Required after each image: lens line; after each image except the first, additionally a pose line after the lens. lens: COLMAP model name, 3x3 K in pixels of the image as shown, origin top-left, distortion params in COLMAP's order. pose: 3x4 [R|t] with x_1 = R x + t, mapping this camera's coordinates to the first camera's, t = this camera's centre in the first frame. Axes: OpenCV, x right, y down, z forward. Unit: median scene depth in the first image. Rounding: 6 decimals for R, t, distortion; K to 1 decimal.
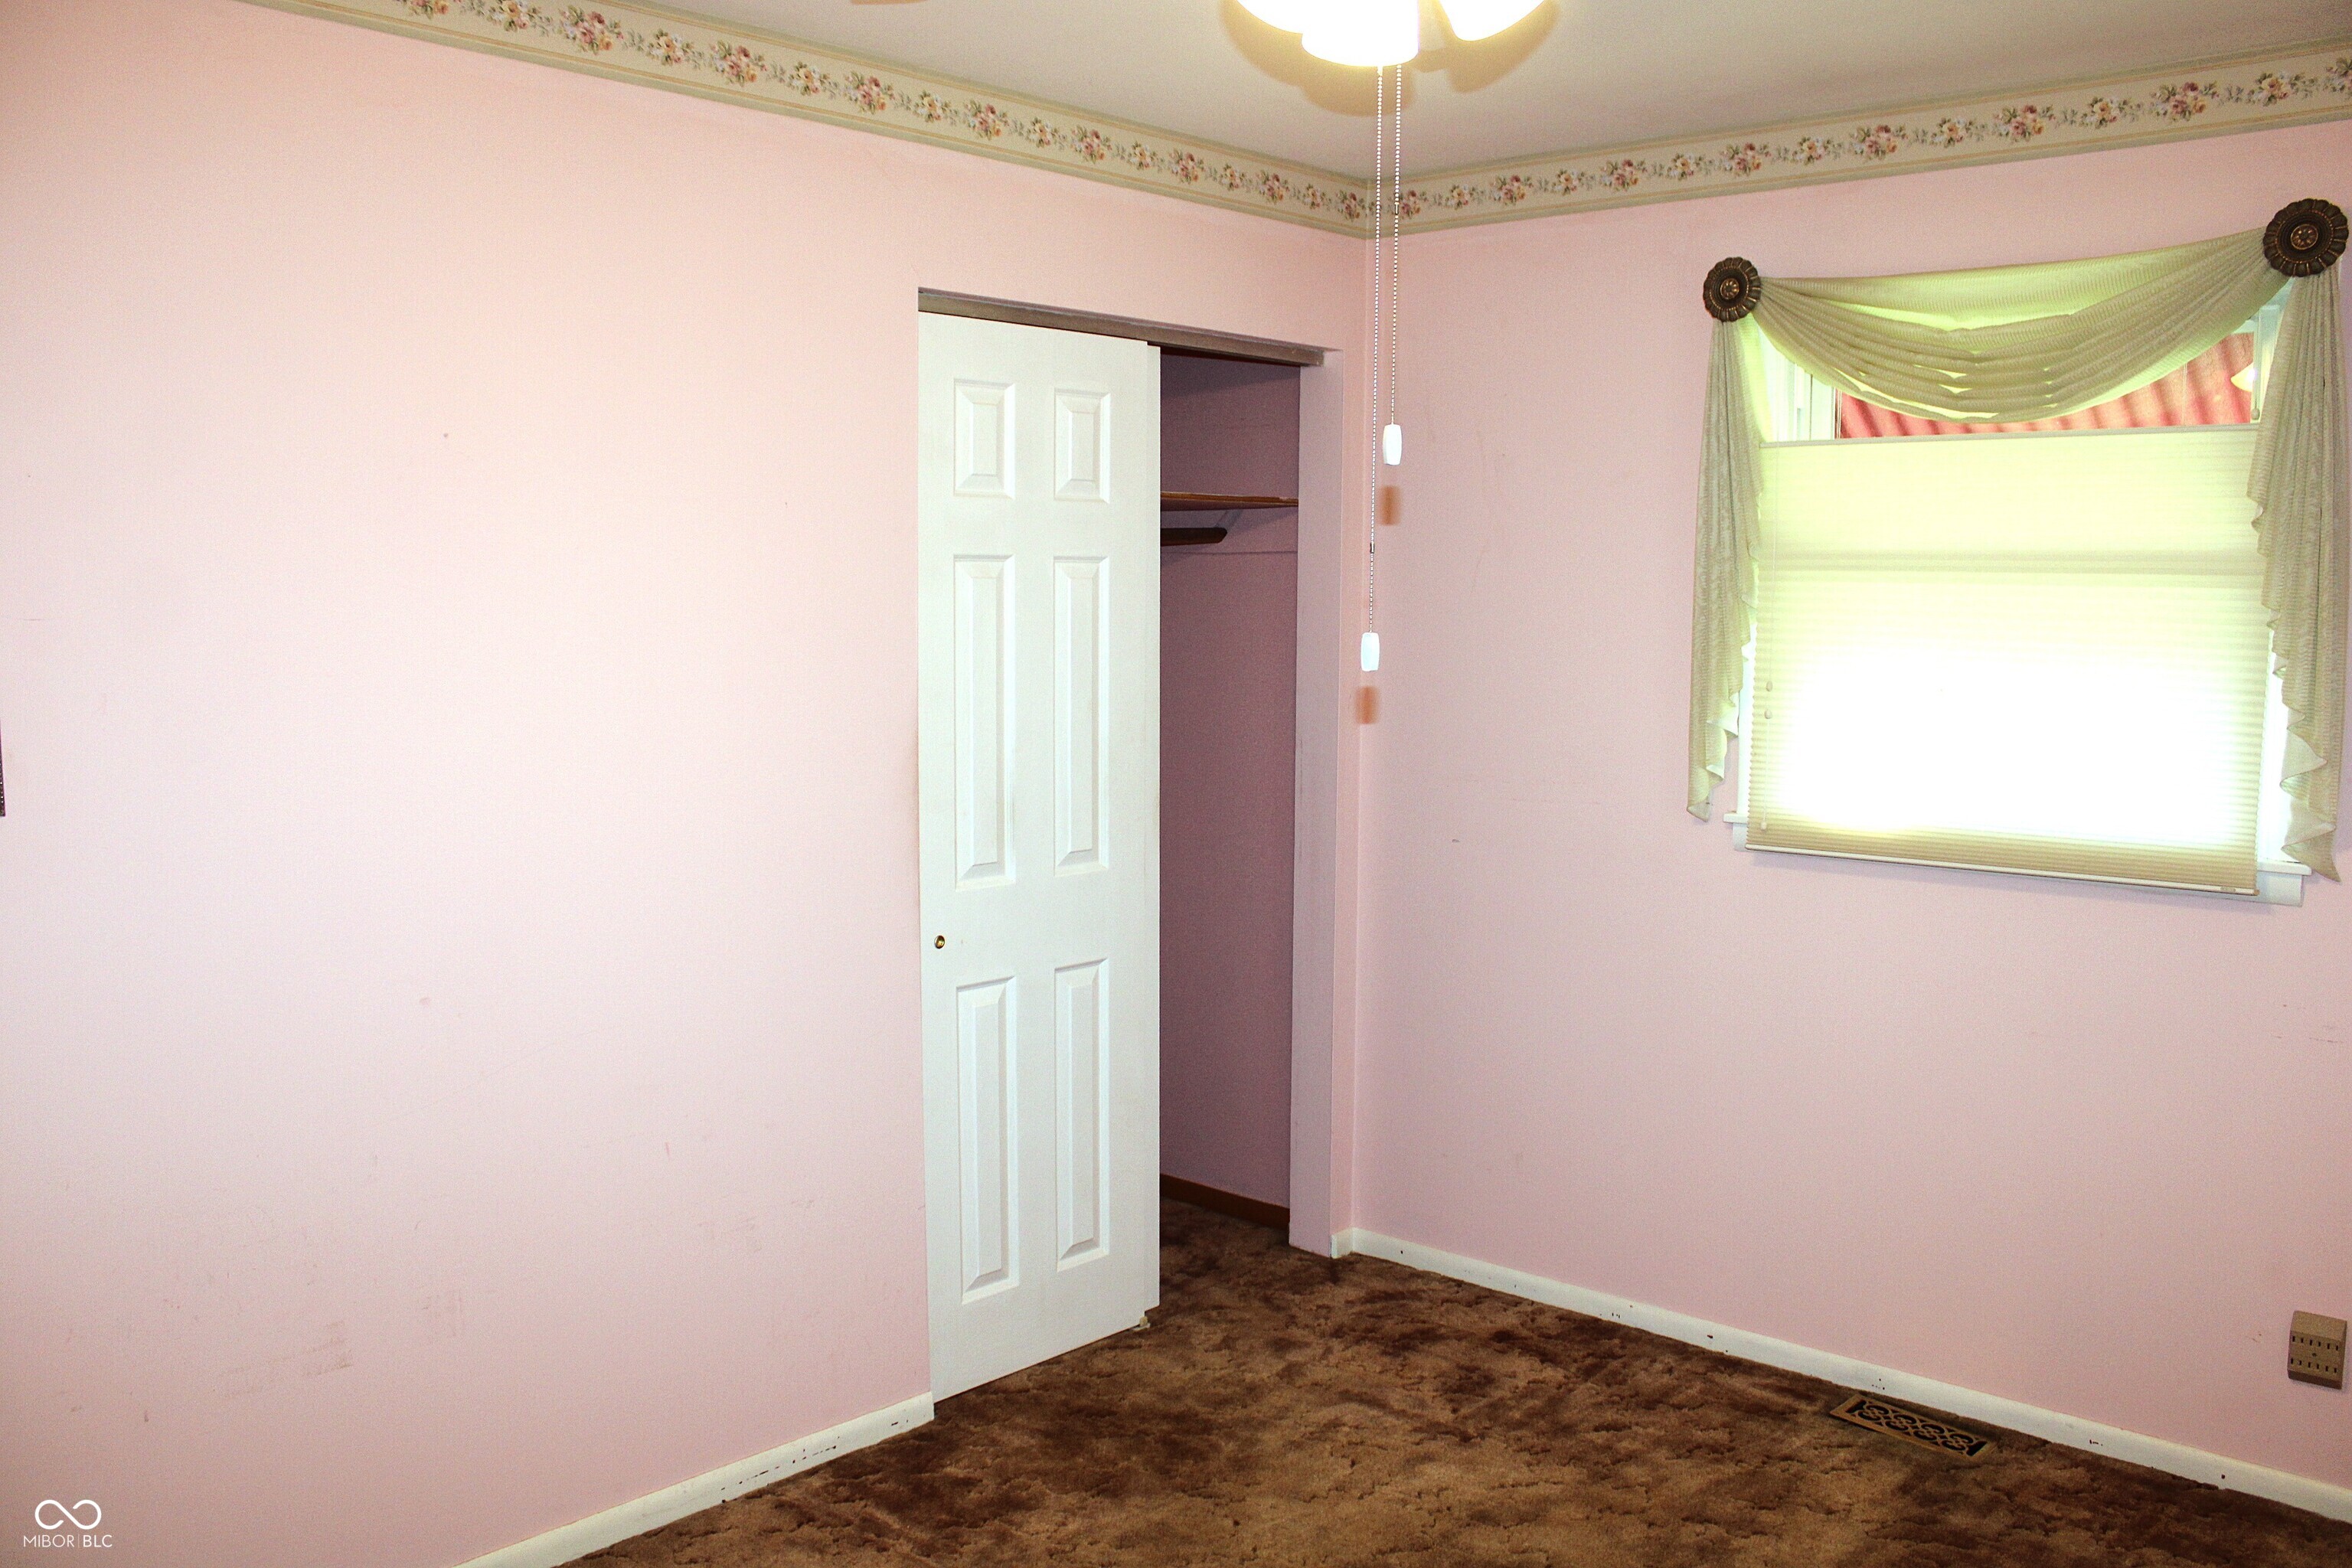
lens RADIAL K [[1986.8, 0, 1186.2], [0, 1986.8, 785.8], [0, 0, 1]] dist [-0.133853, 0.107357]
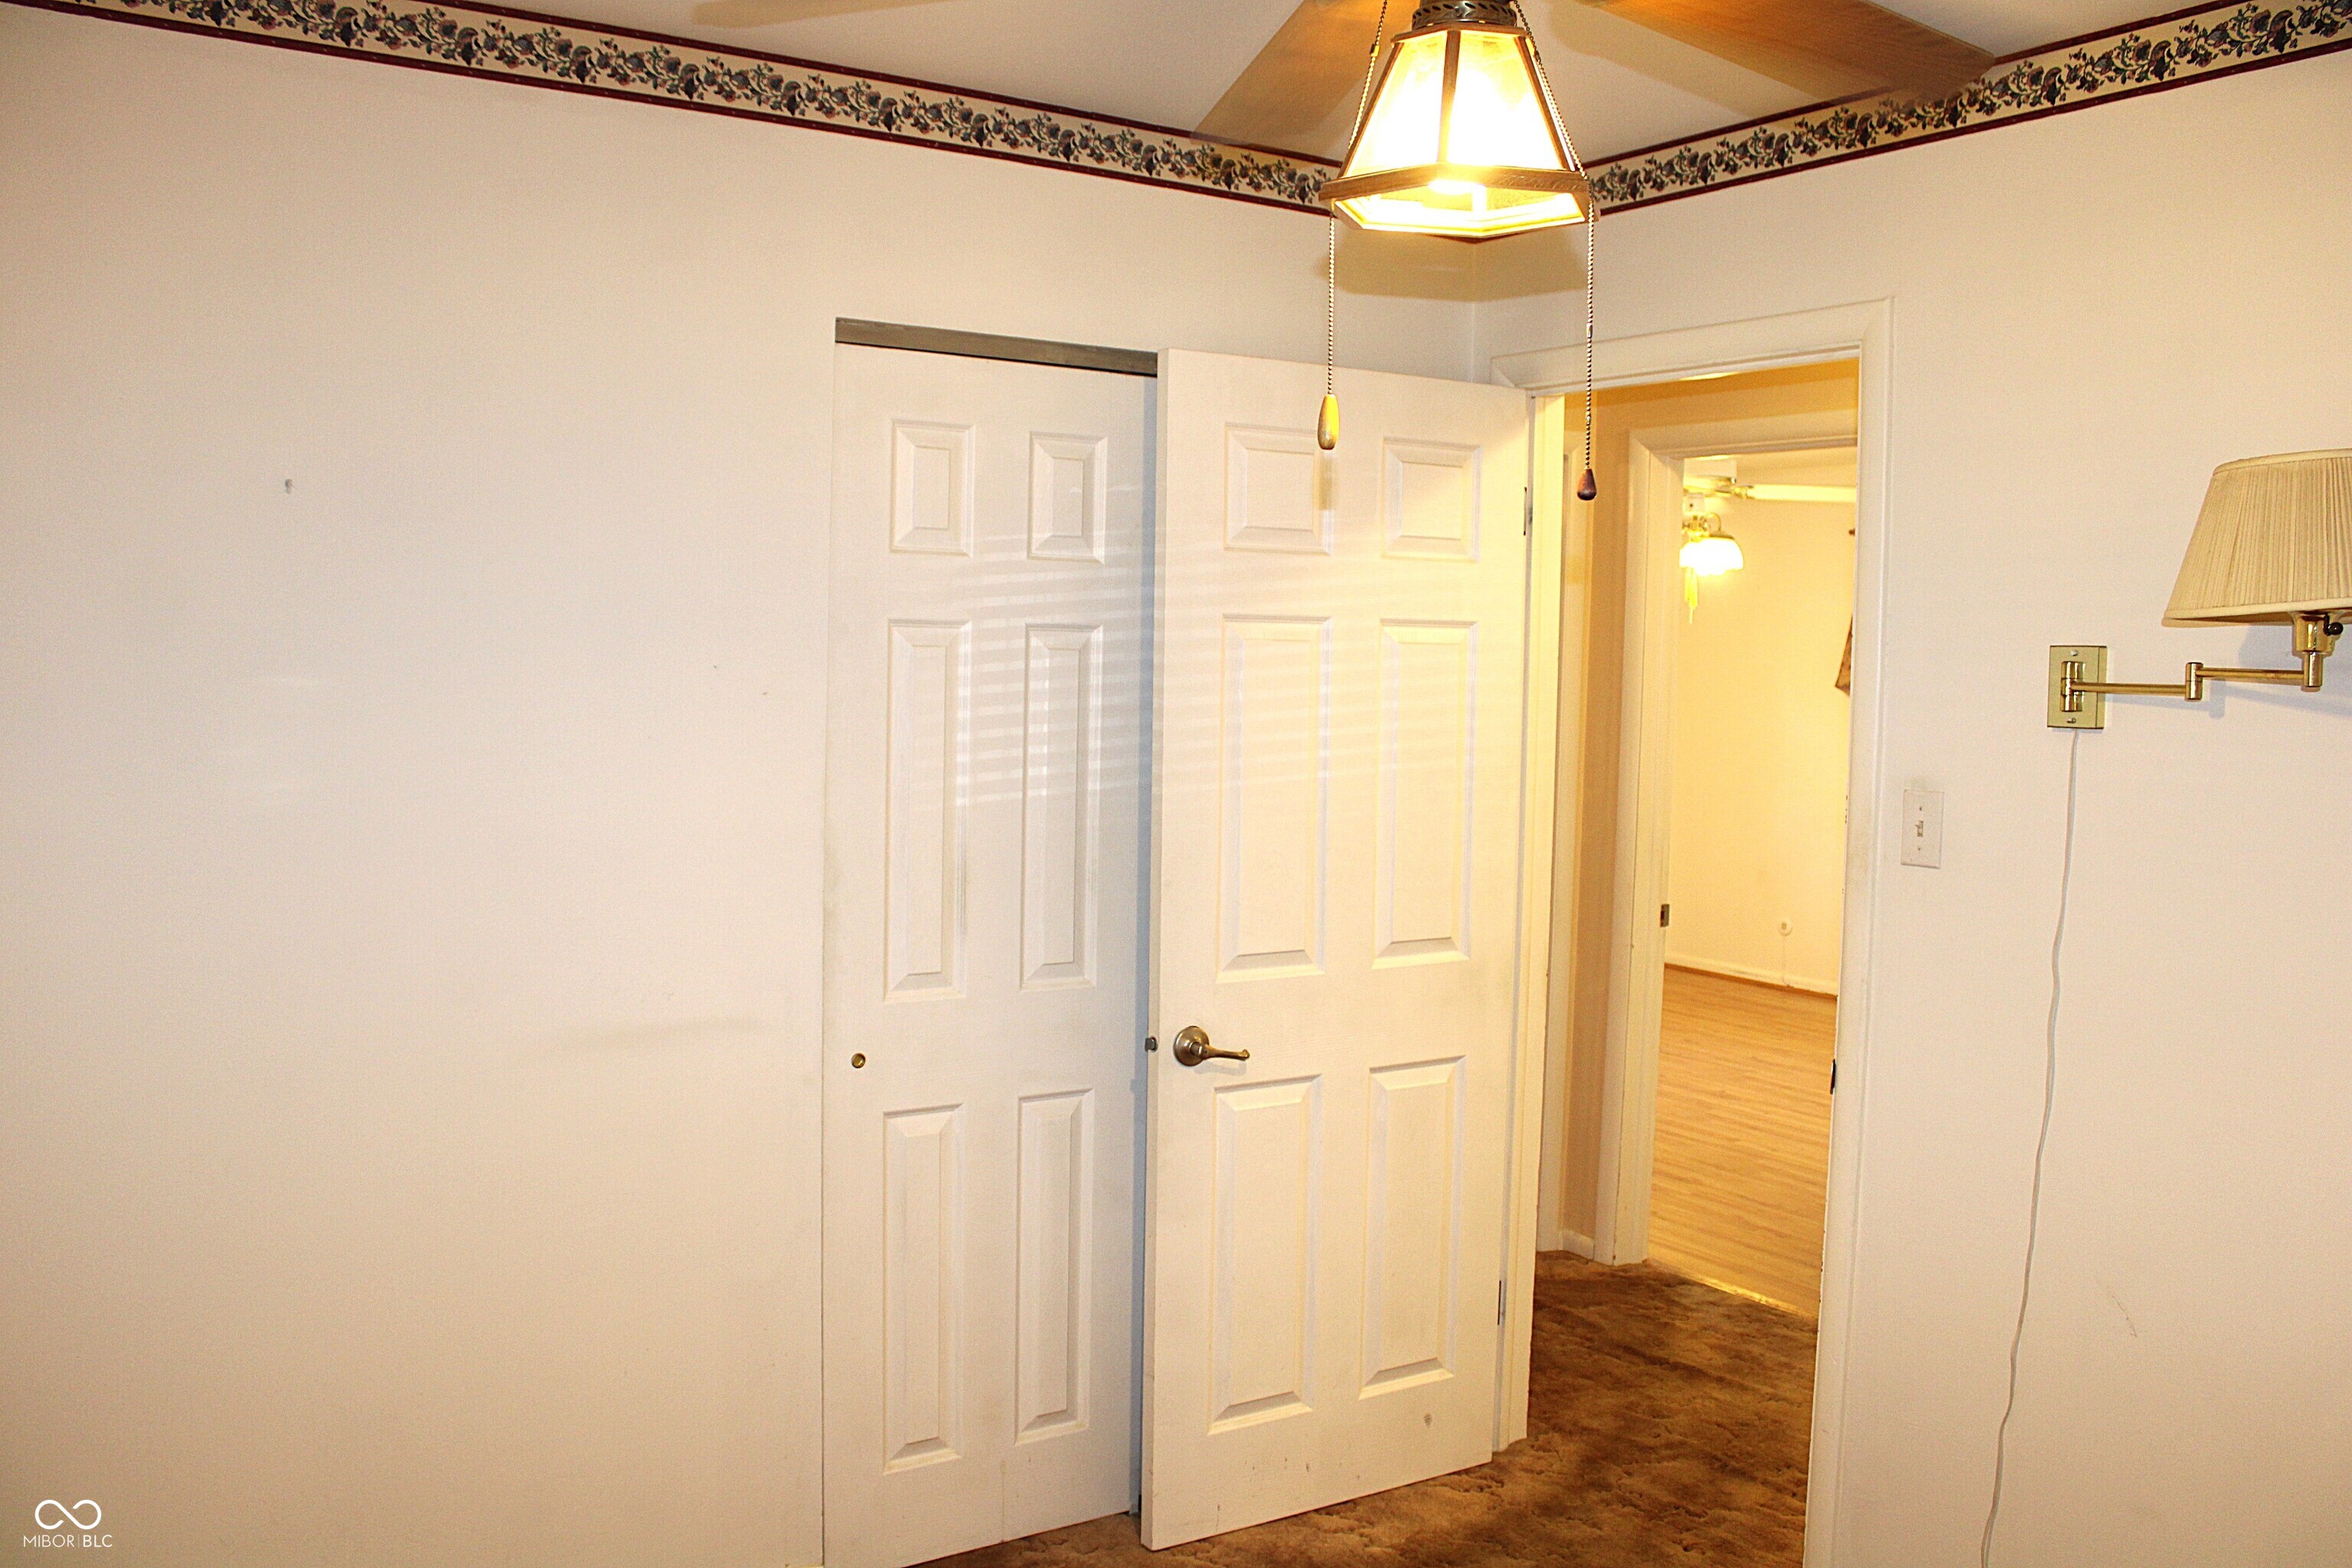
lens RADIAL K [[1986.8, 0, 1187.8], [0, 1986.8, 789.6], [0, 0, 1]] dist [-0.133853, 0.107357]
pose [[0.958563, 0.042192, -0.281740, 0.145418], [-0.048323, 0.998721, -0.014847, -0.019998], [0.280753, 0.027846, 0.959376, 0.112180]]
